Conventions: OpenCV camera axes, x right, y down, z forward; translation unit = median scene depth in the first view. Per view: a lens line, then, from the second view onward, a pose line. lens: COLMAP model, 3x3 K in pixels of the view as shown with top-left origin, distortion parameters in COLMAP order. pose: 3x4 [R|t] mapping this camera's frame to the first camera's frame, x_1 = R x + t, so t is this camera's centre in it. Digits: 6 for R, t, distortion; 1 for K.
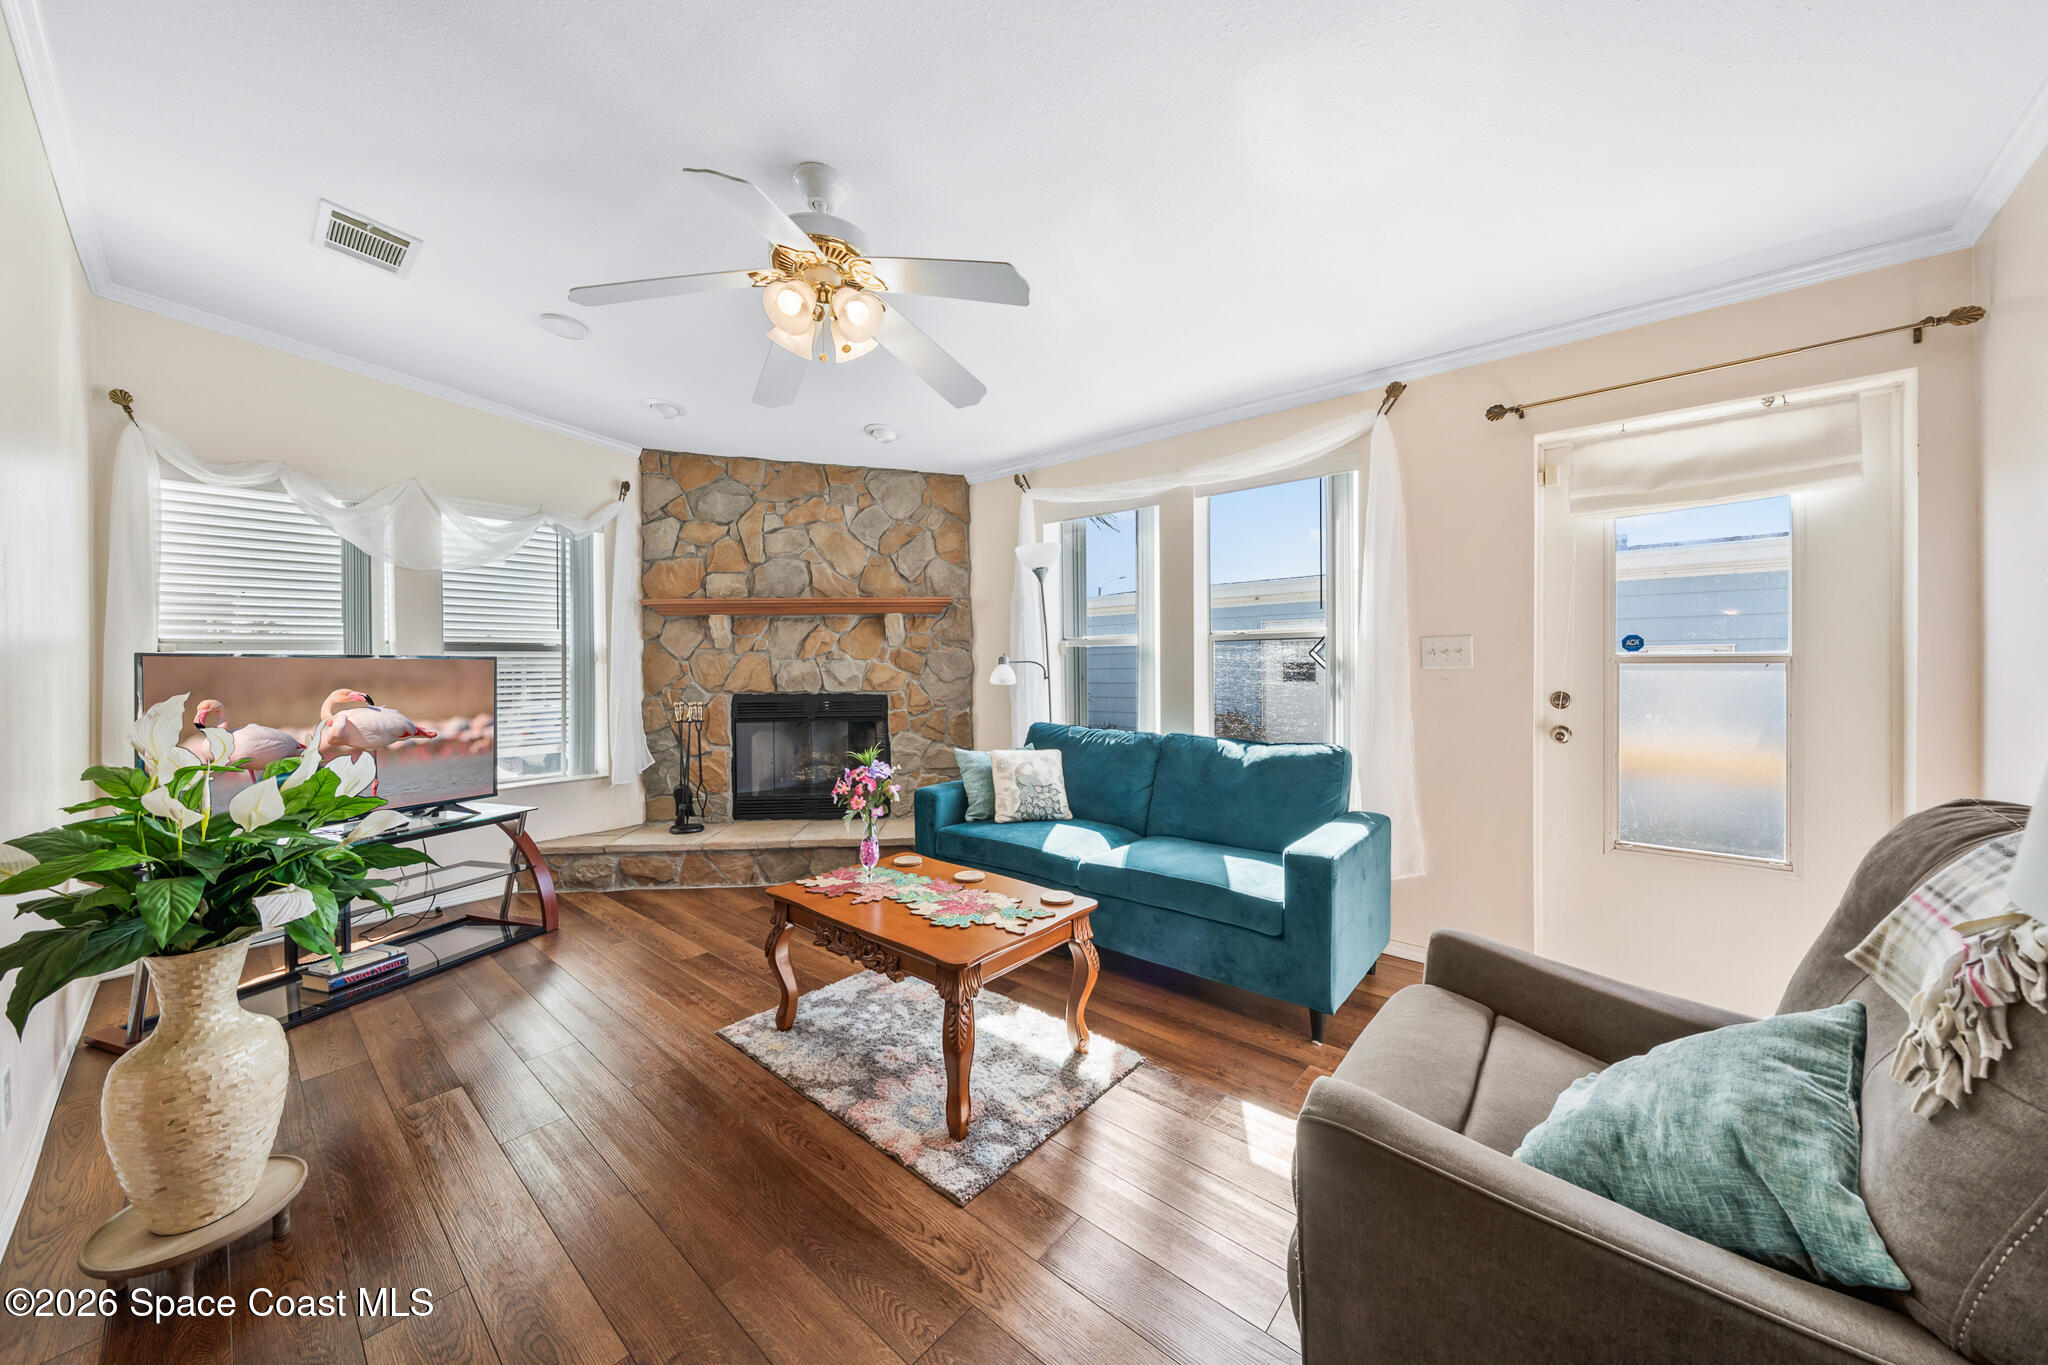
lens RADIAL K [[740.6, 0, 1016.2], [0, 740.6, 660.0], [0, 0, 1]] dist [-0.002318, -0.000094]
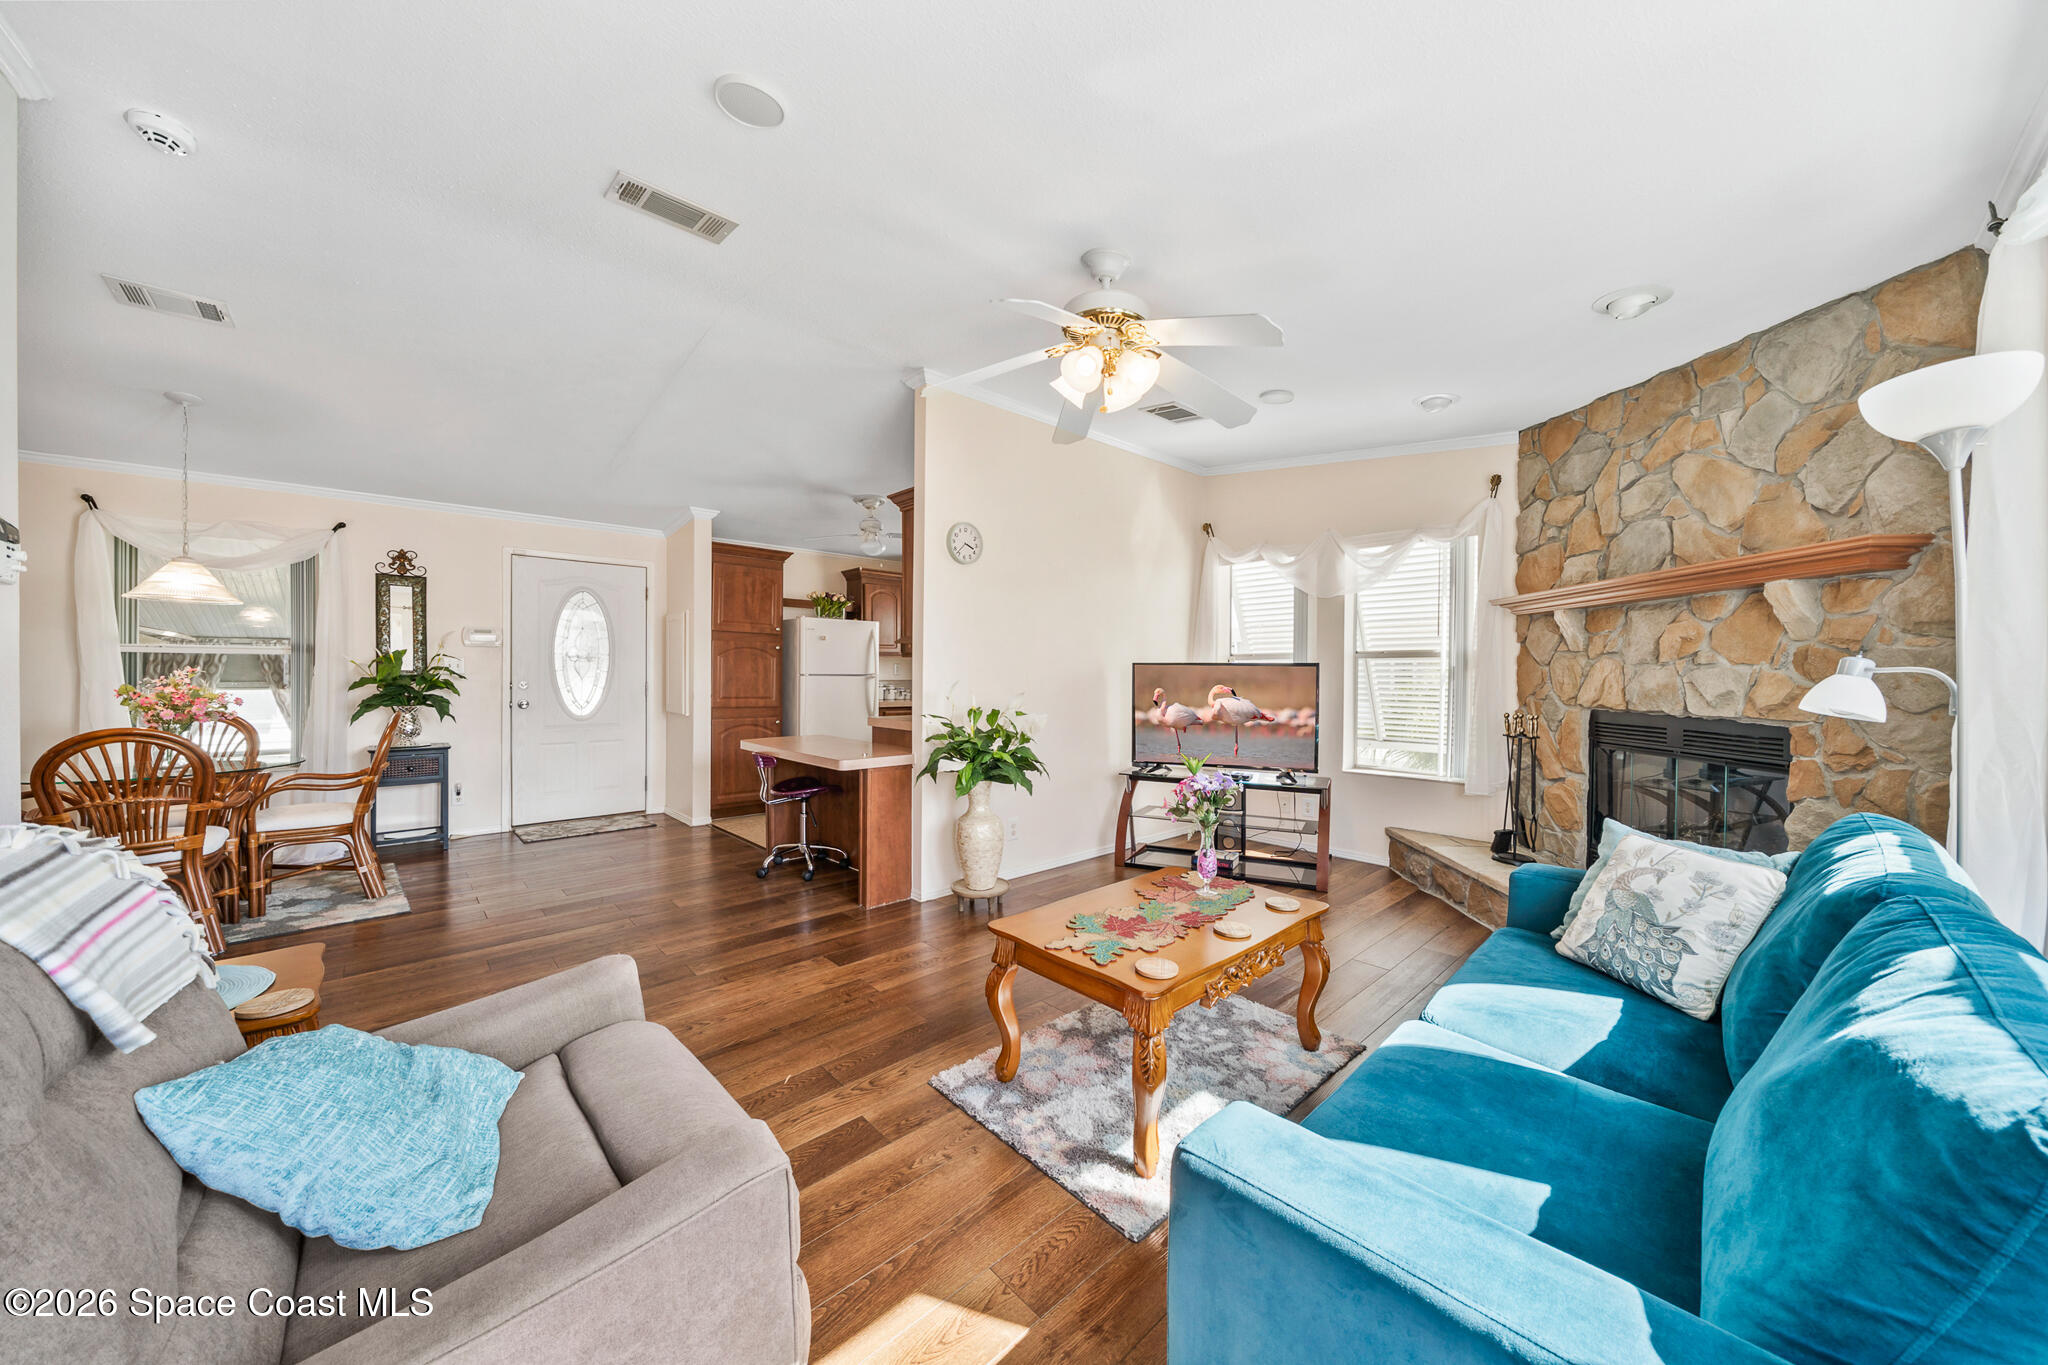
lens RADIAL K [[712.1, 0, 1017.5], [0, 712.1, 672.4], [0, 0, 1]] dist [-0.001123, -0.000138]
pose [[-0.146818, 0.008467, -0.989127, 0.447288], [0.004814, 0.999958, 0.007845, -0.001562], [0.989152, -0.003610, -0.146853, 0.521131]]
